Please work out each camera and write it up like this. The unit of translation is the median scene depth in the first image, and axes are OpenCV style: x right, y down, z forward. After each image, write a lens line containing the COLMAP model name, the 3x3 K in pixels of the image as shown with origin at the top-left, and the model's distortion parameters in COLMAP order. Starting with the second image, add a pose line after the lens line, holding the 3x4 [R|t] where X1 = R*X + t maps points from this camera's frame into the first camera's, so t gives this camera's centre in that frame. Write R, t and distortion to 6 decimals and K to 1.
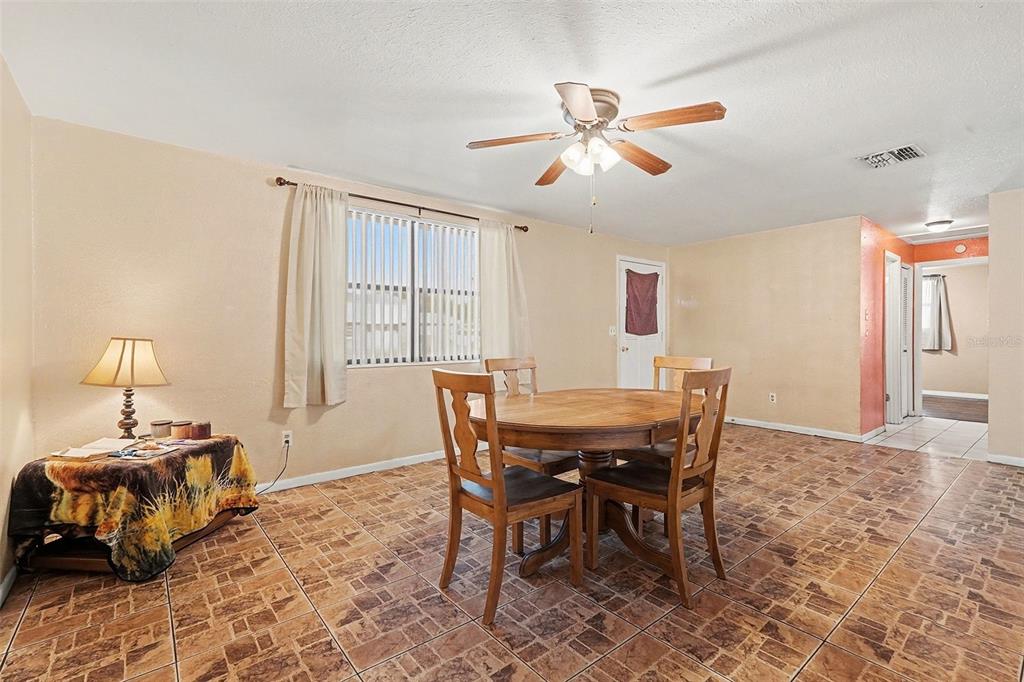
lens RADIAL K [[457.9, 0, 516.2], [0, 457.9, 329.8], [0, 0, 1]] dist [-0.009360, 0.001961]
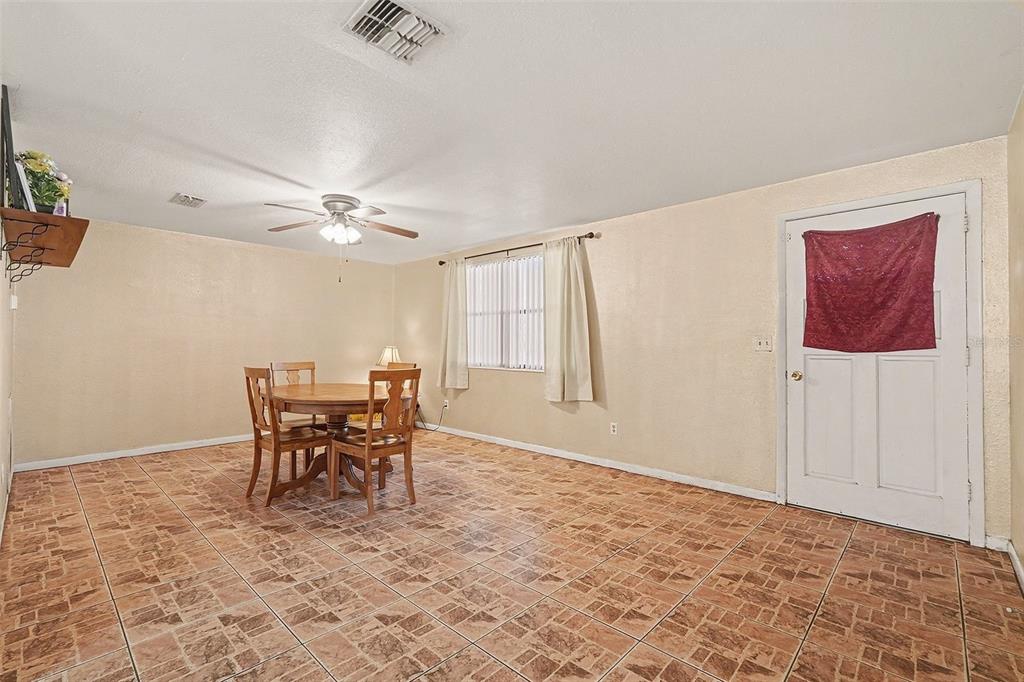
lens RADIAL K [[457.9, 0, 515.8], [0, 457.9, 348.3], [0, 0, 1]] dist [-0.009360, 0.001961]
pose [[0.133284, 0.013621, -0.990984, 1.567850], [0.013978, 0.999780, 0.015622, -0.012156], [0.990979, -0.015934, 0.133064, 1.218303]]
